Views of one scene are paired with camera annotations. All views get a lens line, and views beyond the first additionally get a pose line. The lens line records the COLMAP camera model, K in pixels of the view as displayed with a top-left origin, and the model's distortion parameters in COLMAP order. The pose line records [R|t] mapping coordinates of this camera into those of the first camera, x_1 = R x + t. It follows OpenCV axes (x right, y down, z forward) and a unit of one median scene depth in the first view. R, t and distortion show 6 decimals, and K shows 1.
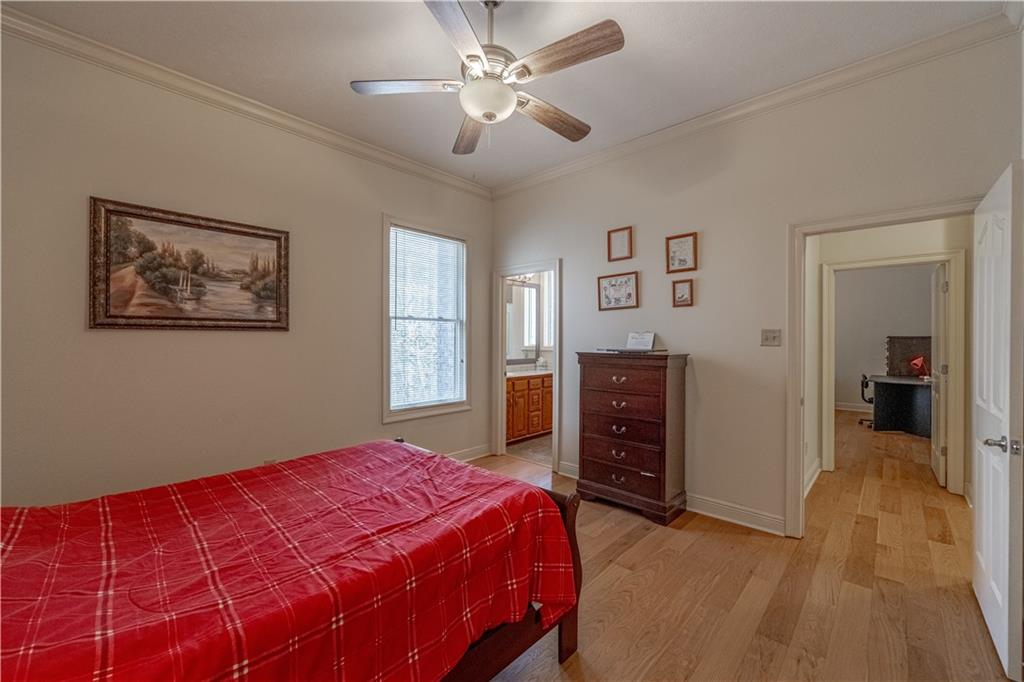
lens RADIAL K [[412.1, 0, 510.6], [0, 412.1, 340.2], [0, 0, 1]] dist [-0.001012, 0.000380]
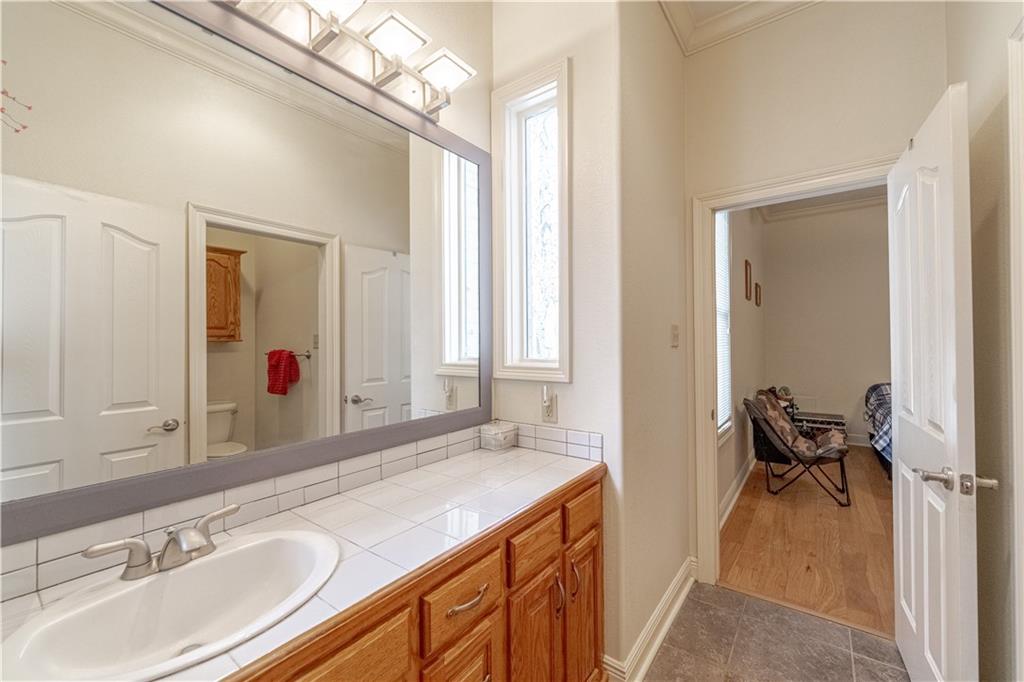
lens RADIAL K [[412.1, 0, 512.0], [0, 412.1, 340.0], [0, 0, 1]] dist [-0.001012, 0.000380]
pose [[0.993972, -0.005429, 0.109501, 0.052161], [0.006079, 0.999966, -0.005599, -0.001108], [-0.109467, 0.006231, 0.993971, 0.708871]]
